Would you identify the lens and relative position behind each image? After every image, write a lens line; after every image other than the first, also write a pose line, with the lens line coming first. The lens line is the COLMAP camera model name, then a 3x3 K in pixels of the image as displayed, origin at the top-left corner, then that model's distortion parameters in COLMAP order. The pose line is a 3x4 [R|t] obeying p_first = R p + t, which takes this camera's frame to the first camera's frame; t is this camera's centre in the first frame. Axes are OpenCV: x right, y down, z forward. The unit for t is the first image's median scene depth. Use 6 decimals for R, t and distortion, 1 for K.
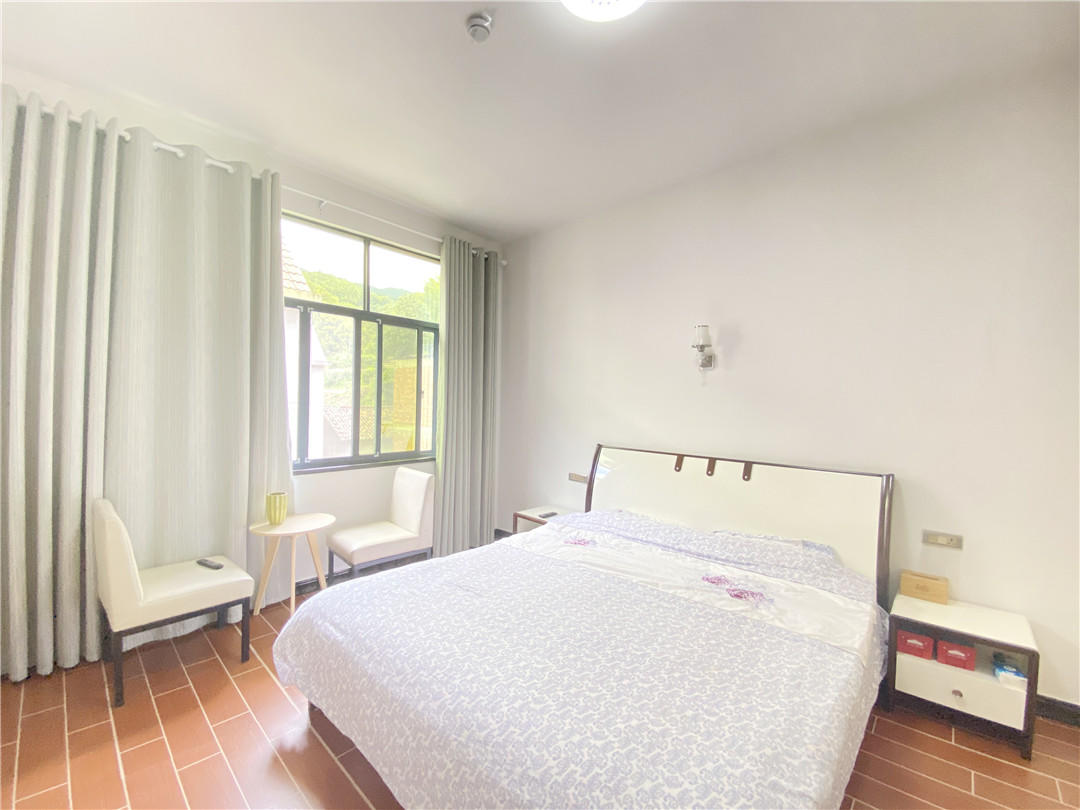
lens RADIAL K [[439.5, 0, 541.8], [0, 439.5, 398.7], [0, 0, 1]] dist [0.048268, -0.029815]
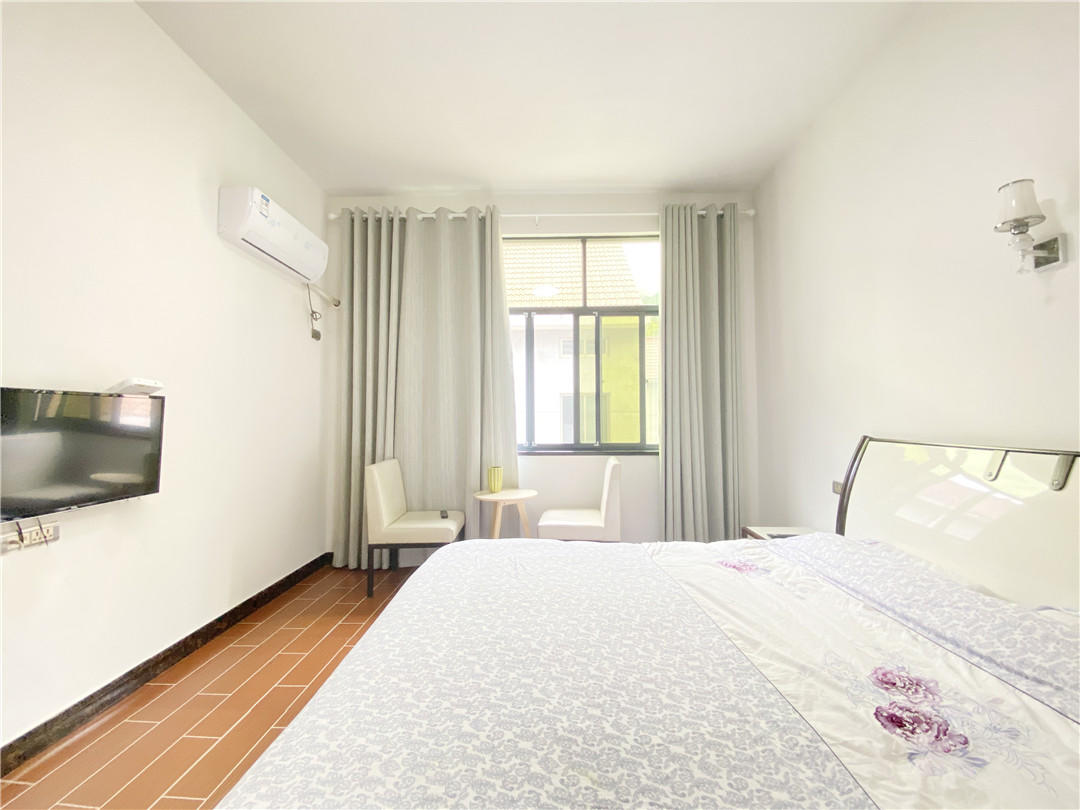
lens RADIAL K [[439.5, 0, 541.8], [0, 439.5, 398.7], [0, 0, 1]] dist [0.048268, -0.029815]
pose [[0.671110, -0.054298, -0.739367, 0.327932], [0.024681, 0.998398, -0.050918, 0.079438], [0.740947, 0.015923, 0.671375, 0.256315]]
